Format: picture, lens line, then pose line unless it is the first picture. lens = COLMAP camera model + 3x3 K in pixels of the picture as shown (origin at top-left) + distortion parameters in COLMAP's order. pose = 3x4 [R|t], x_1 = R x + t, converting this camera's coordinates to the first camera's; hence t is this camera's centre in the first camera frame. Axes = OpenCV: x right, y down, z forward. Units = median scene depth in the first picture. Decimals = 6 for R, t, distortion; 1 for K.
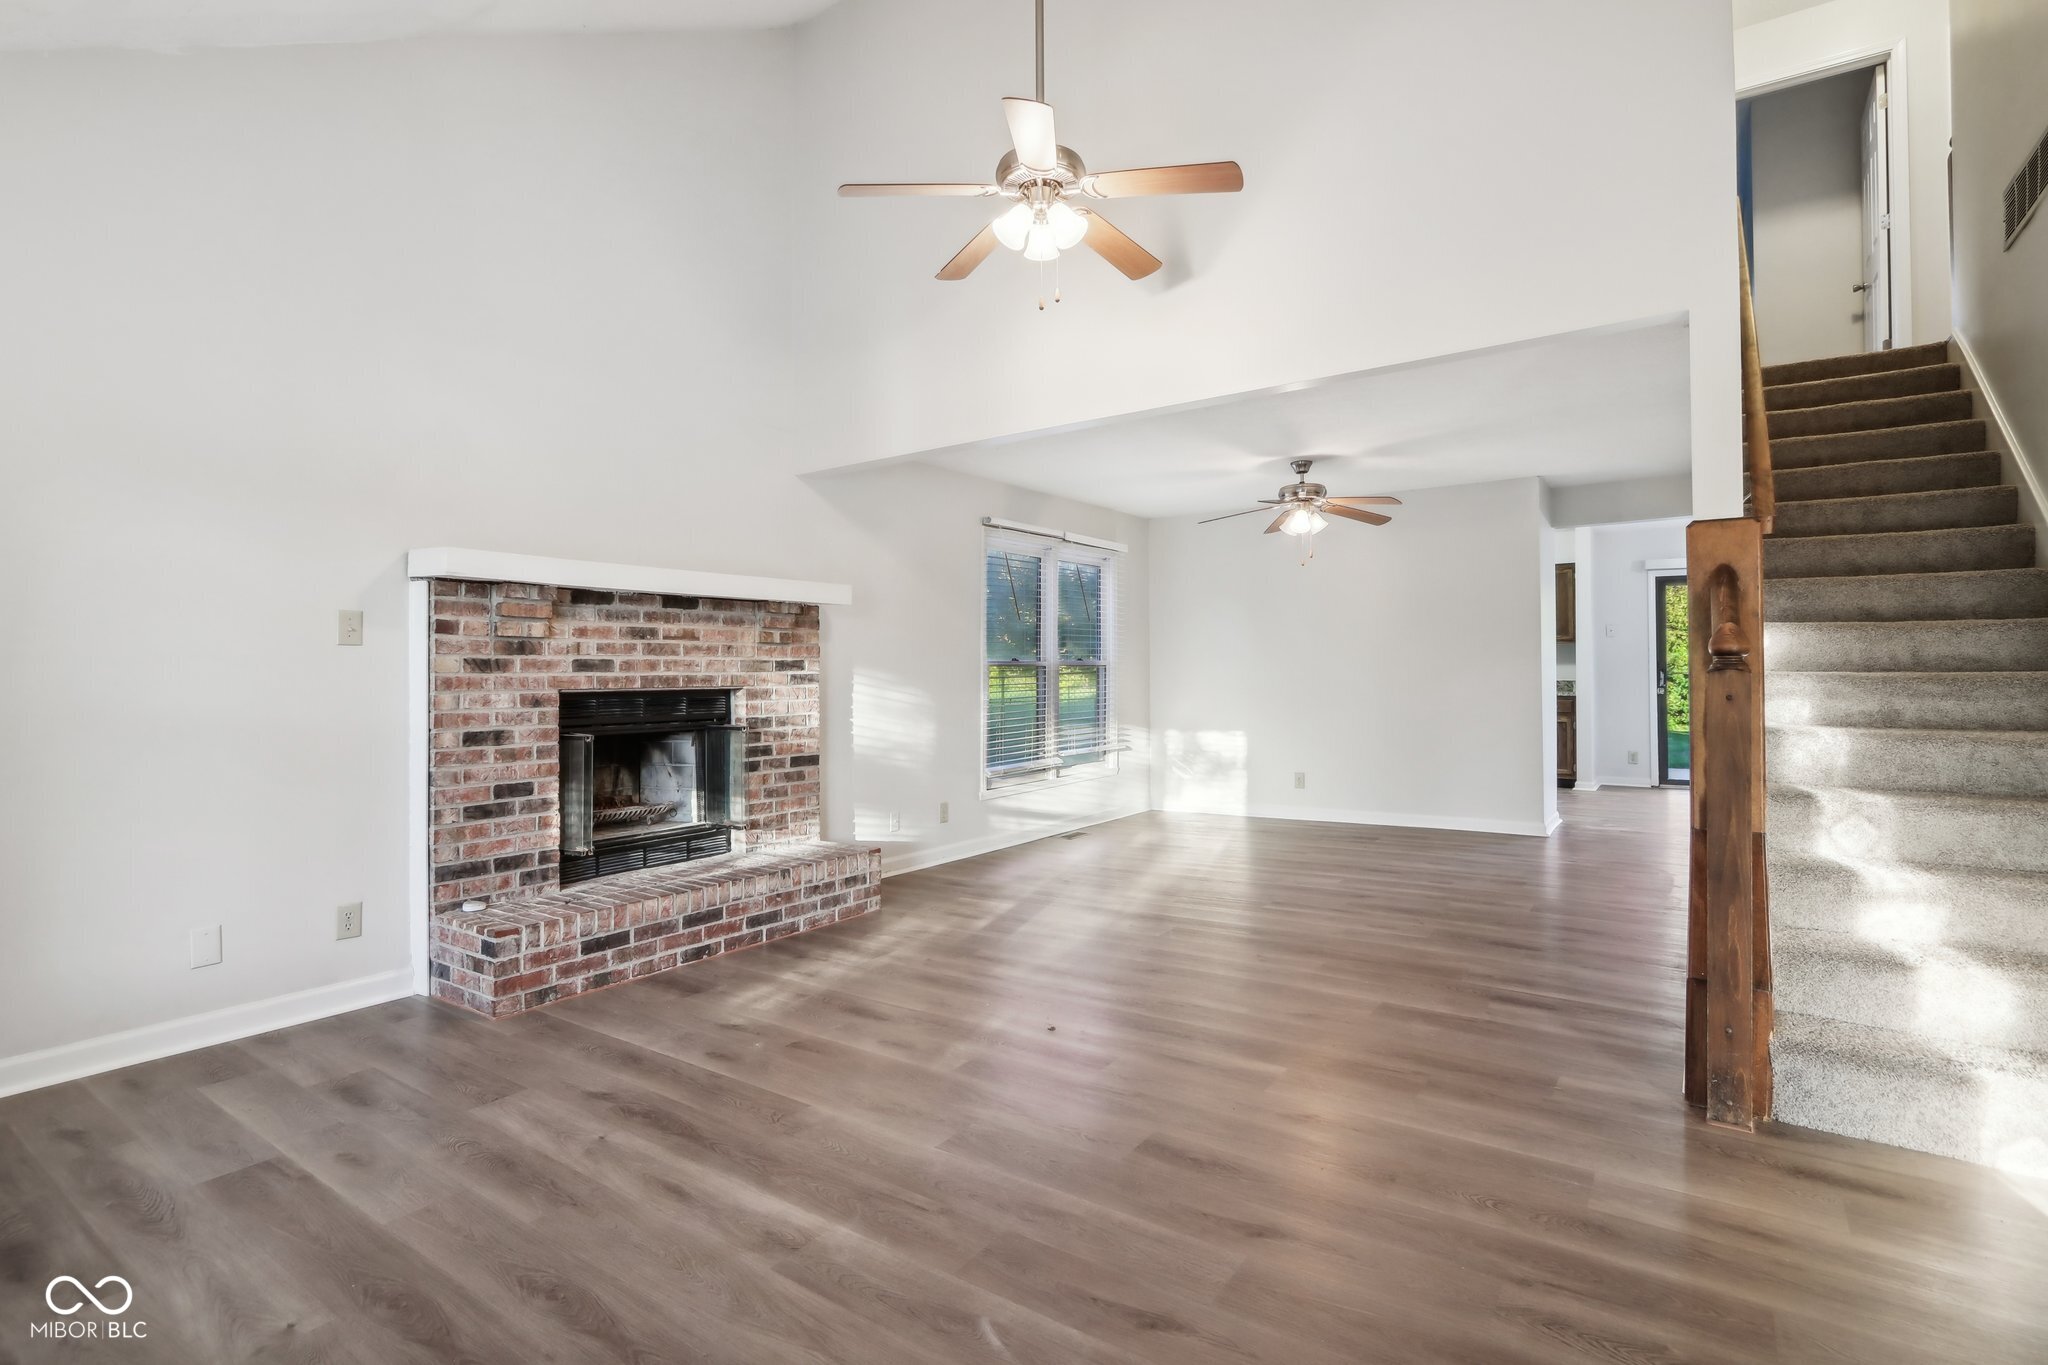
lens RADIAL K [[977.7, 0, 998.6], [0, 977.7, 657.5], [0, 0, 1]] dist [-0.013785, 0.000132]
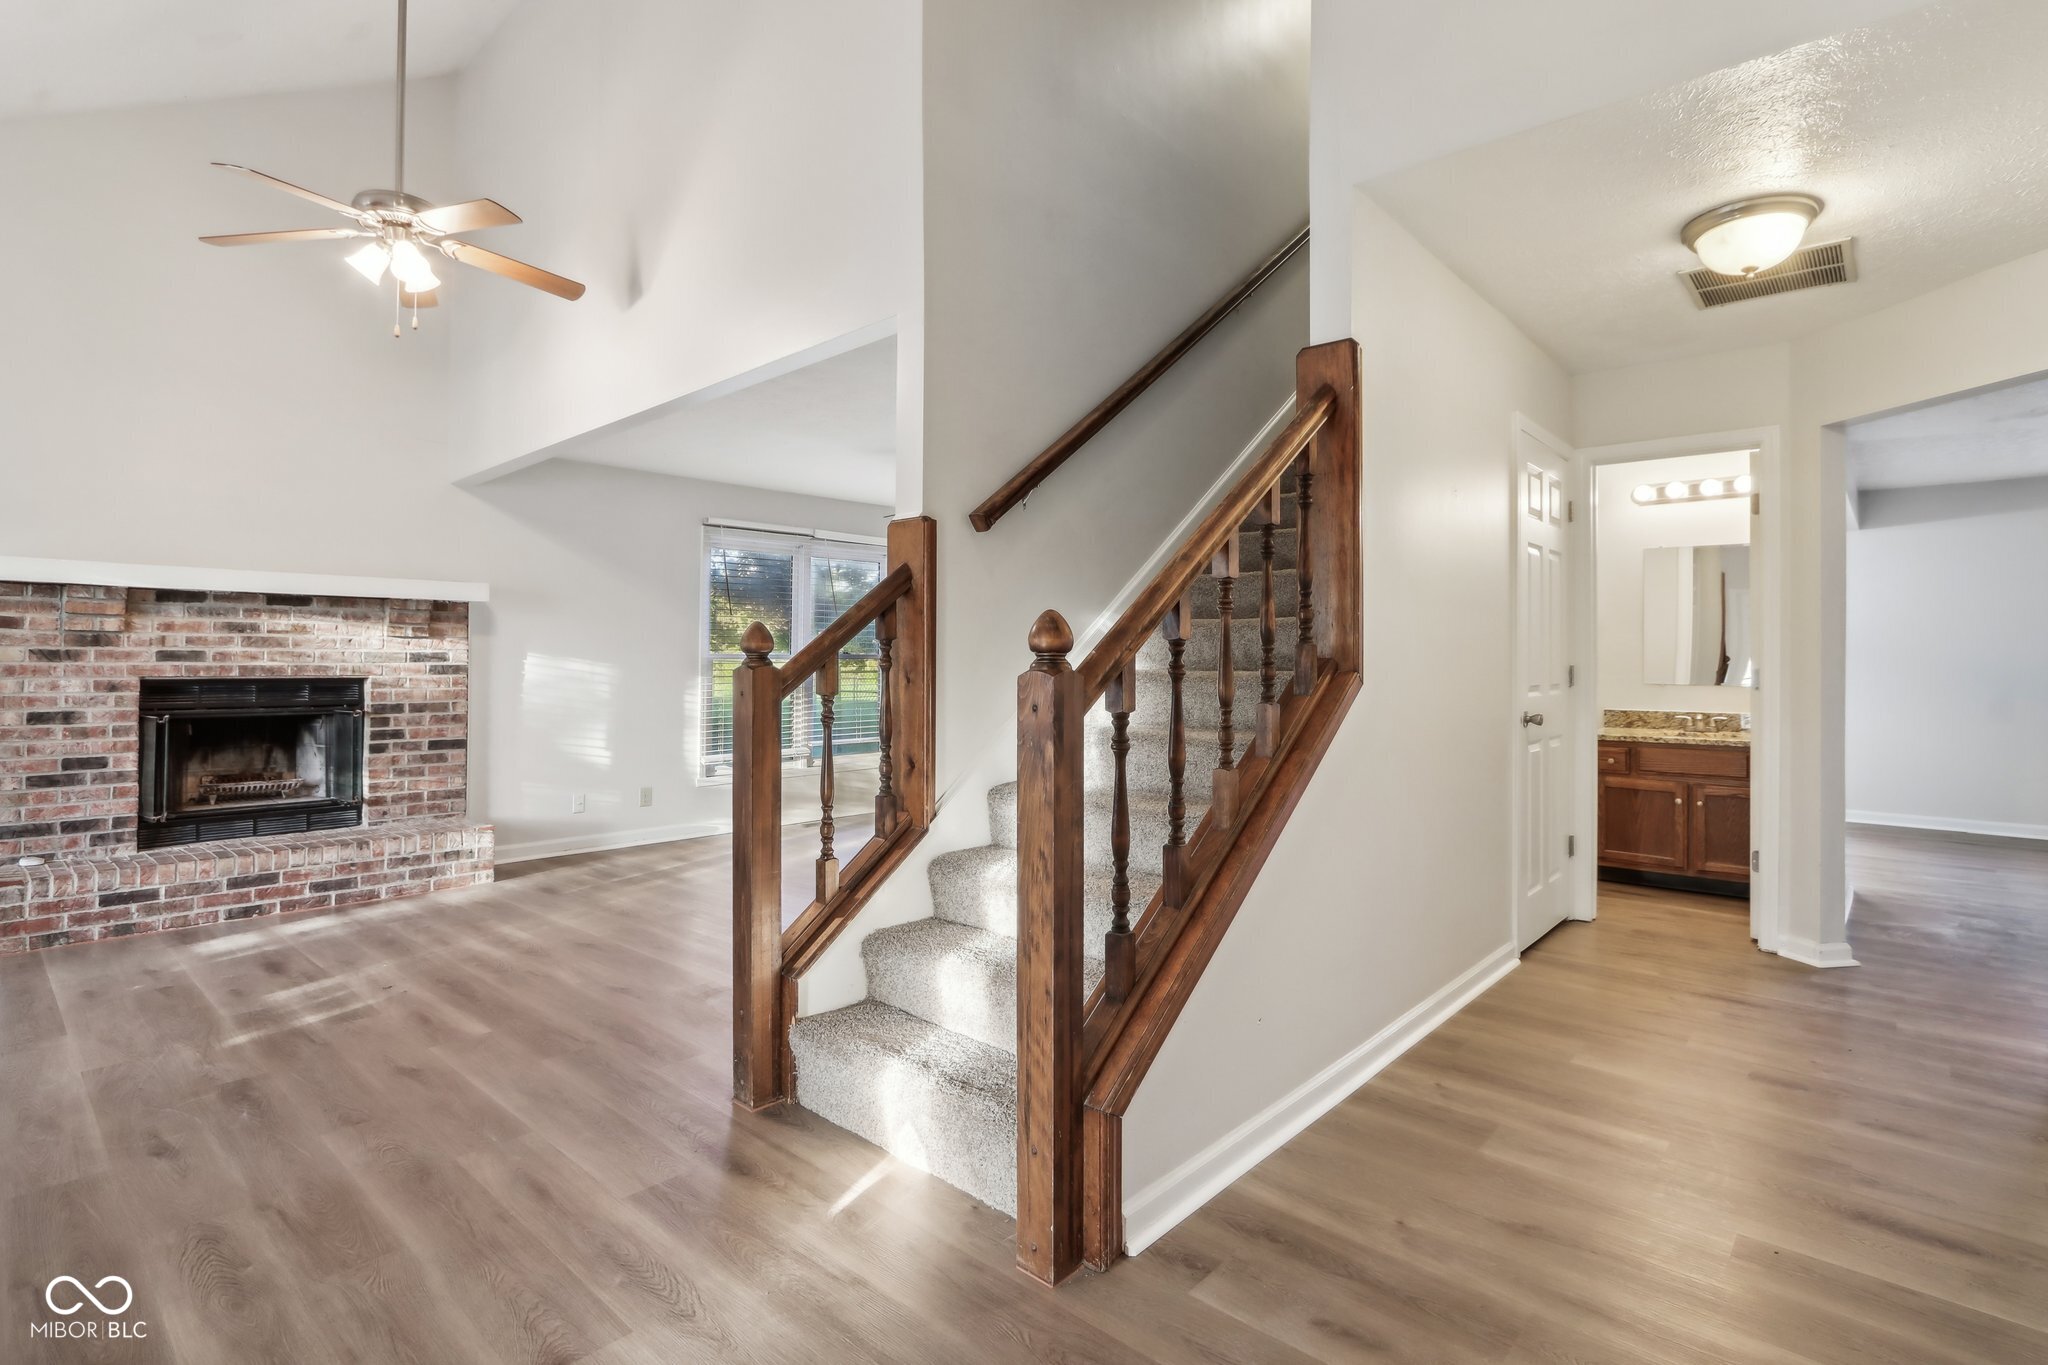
lens RADIAL K [[977.7, 0, 991.2], [0, 977.7, 640.5], [0, 0, 1]] dist [-0.013785, 0.000132]
pose [[0.992610, 0.004464, -0.121263, 0.686276], [-0.005614, 0.999942, -0.009140, -0.005191], [0.121216, 0.009753, 0.992578, -0.009739]]
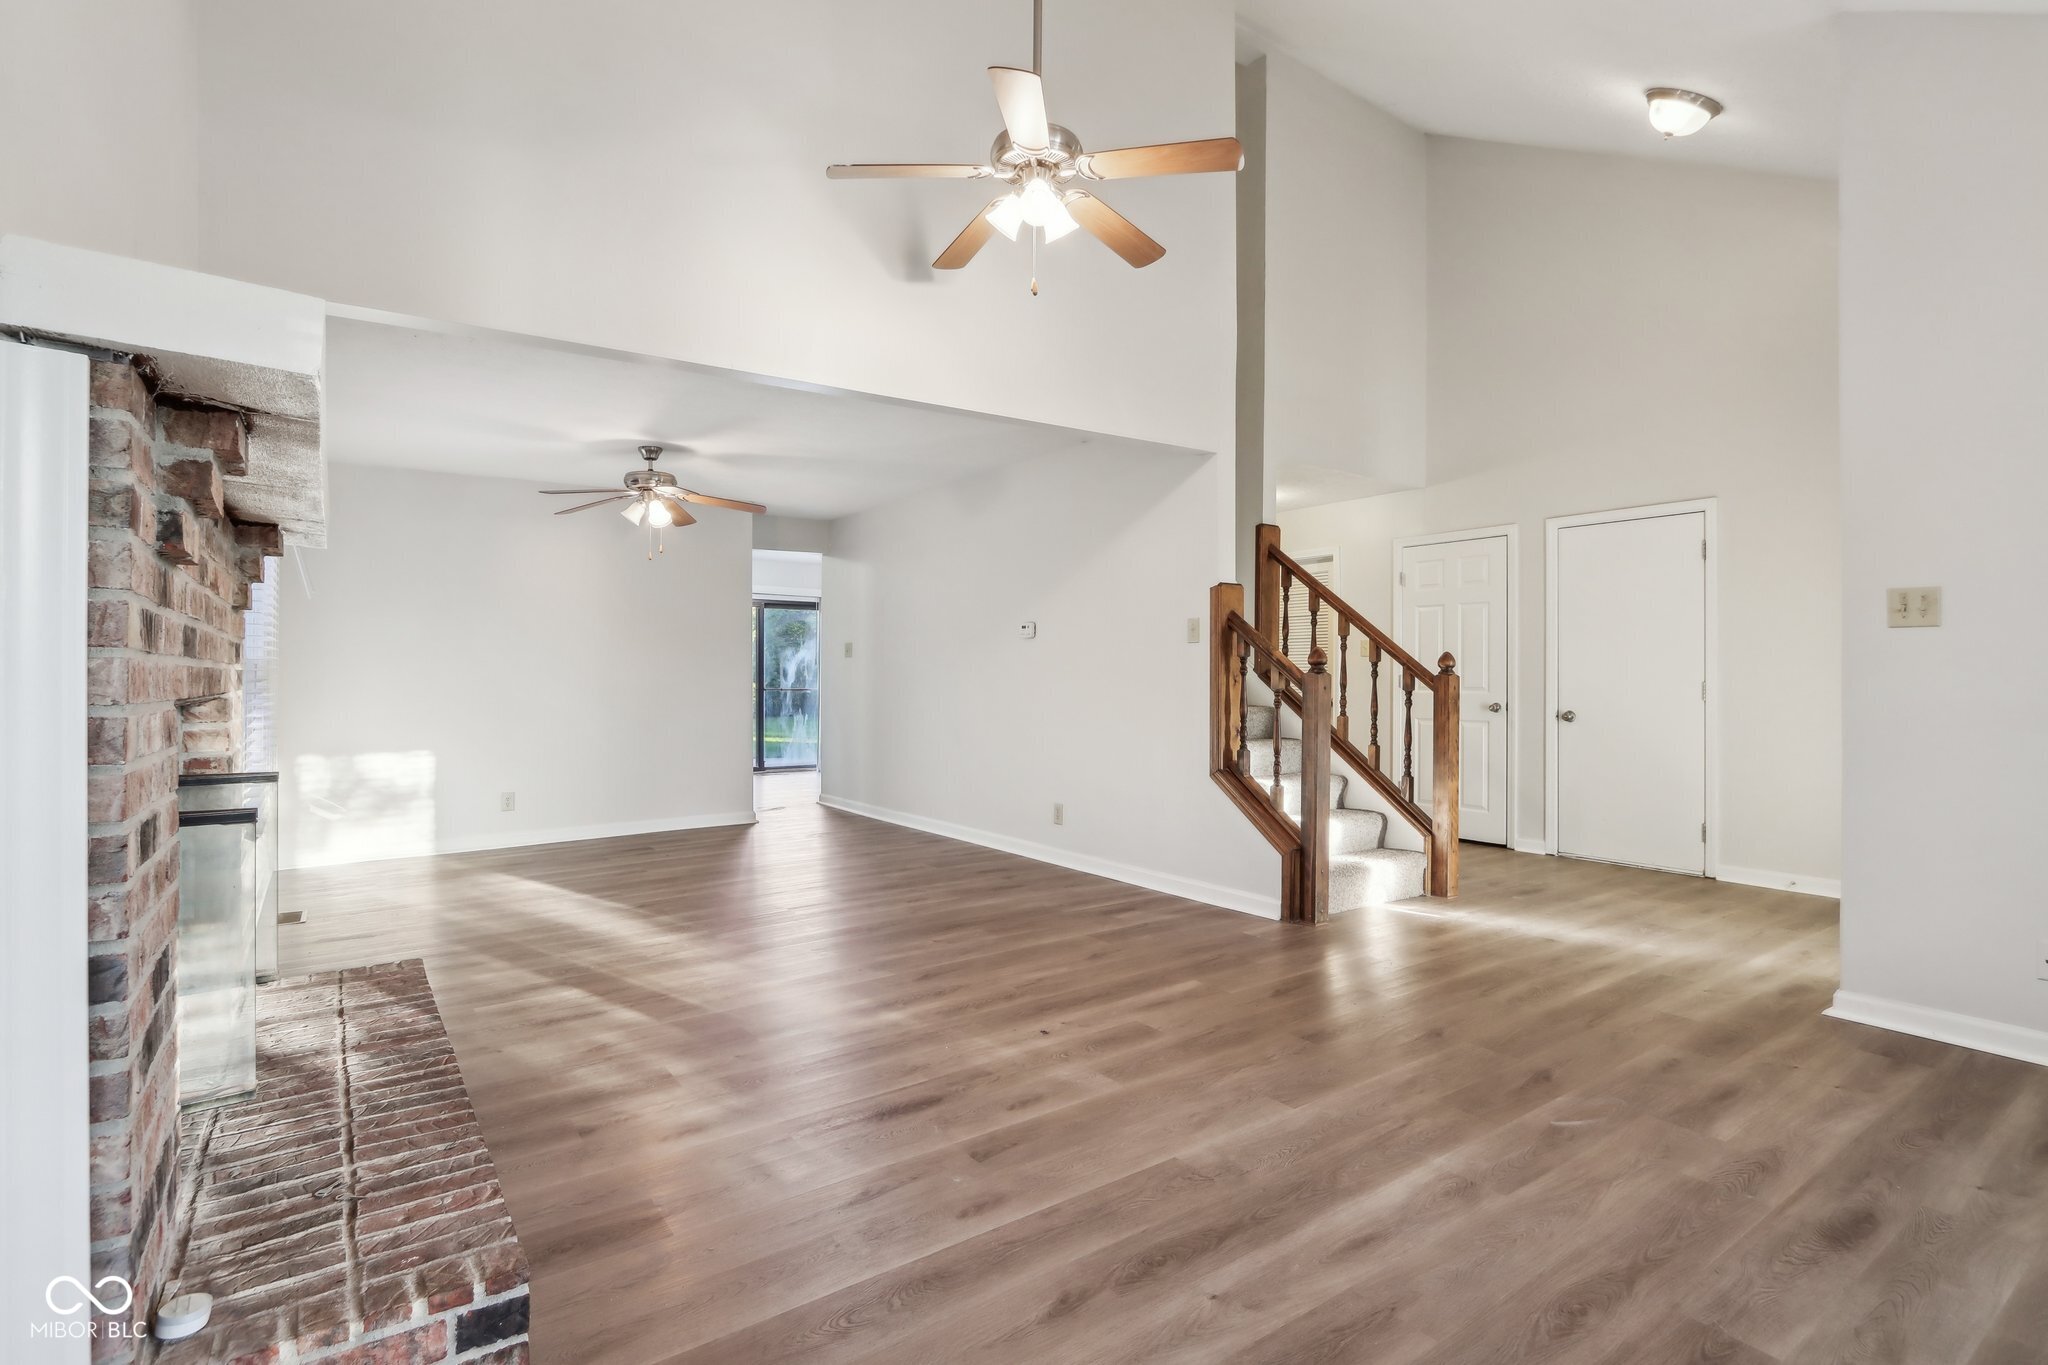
lens RADIAL K [[977.7, 0, 1052.3], [0, 977.7, 682.8], [0, 0, 1]] dist [-0.013785, 0.000132]
pose [[0.327788, -0.000247, 0.944751, -0.690894], [-0.014435, 0.999882, 0.005269, 0.018024], [-0.944641, -0.015364, 0.327746, 0.535215]]
